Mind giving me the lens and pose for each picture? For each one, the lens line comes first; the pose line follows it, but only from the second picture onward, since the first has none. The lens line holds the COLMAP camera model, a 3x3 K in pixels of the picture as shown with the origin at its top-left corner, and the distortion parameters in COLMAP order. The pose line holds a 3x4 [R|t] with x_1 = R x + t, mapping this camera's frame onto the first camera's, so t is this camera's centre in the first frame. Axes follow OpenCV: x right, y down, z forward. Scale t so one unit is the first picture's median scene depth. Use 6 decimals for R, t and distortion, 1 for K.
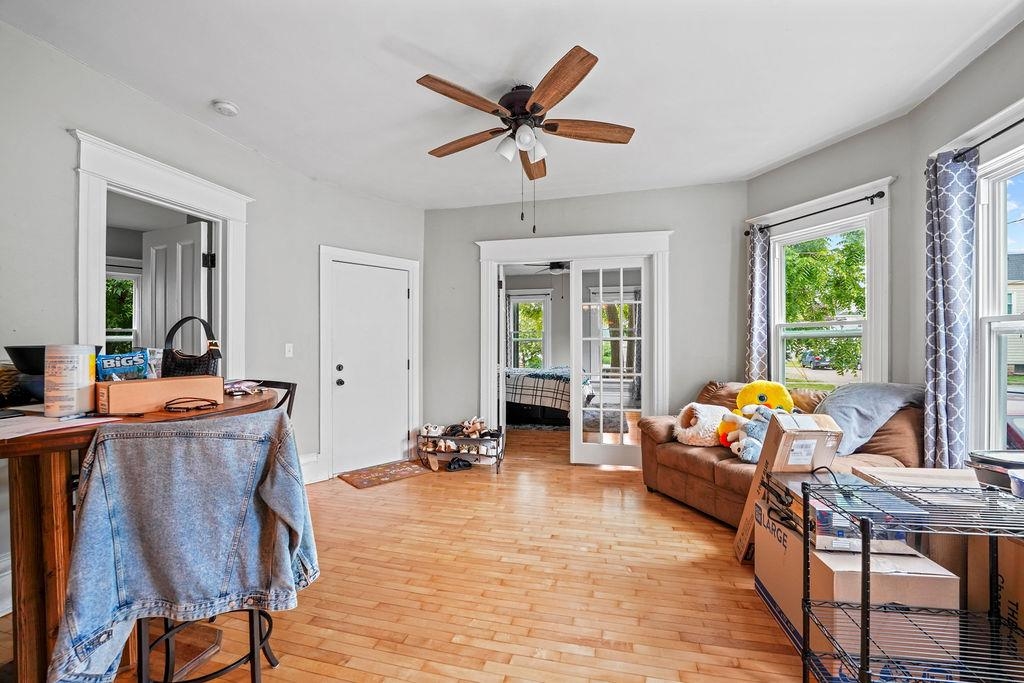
lens RADIAL K [[424.8, 0, 512.0], [0, 424.8, 341.5], [0, 0, 1]] dist [-0.017903, 0.000035]
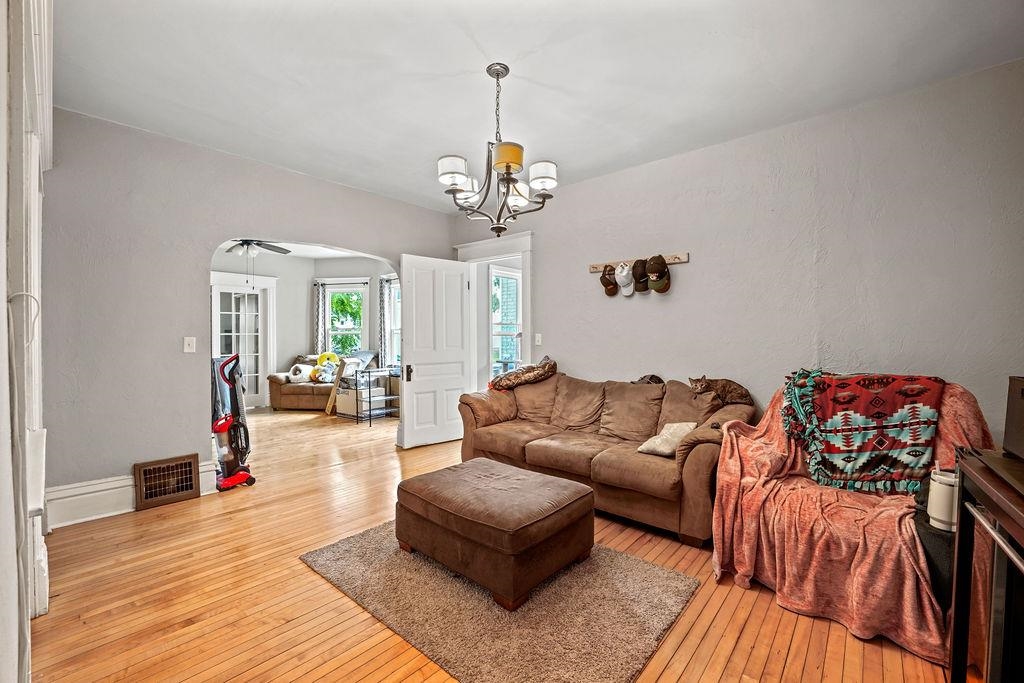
lens RADIAL K [[424.8, 0, 512.0], [0, 424.8, 341.5], [0, 0, 1]] dist [-0.017903, 0.000035]
pose [[0.467946, -0.006830, 0.883731, -1.110657], [-0.003080, 0.999951, 0.009359, 0.006034], [-0.883752, -0.007101, 0.467902, -1.125138]]
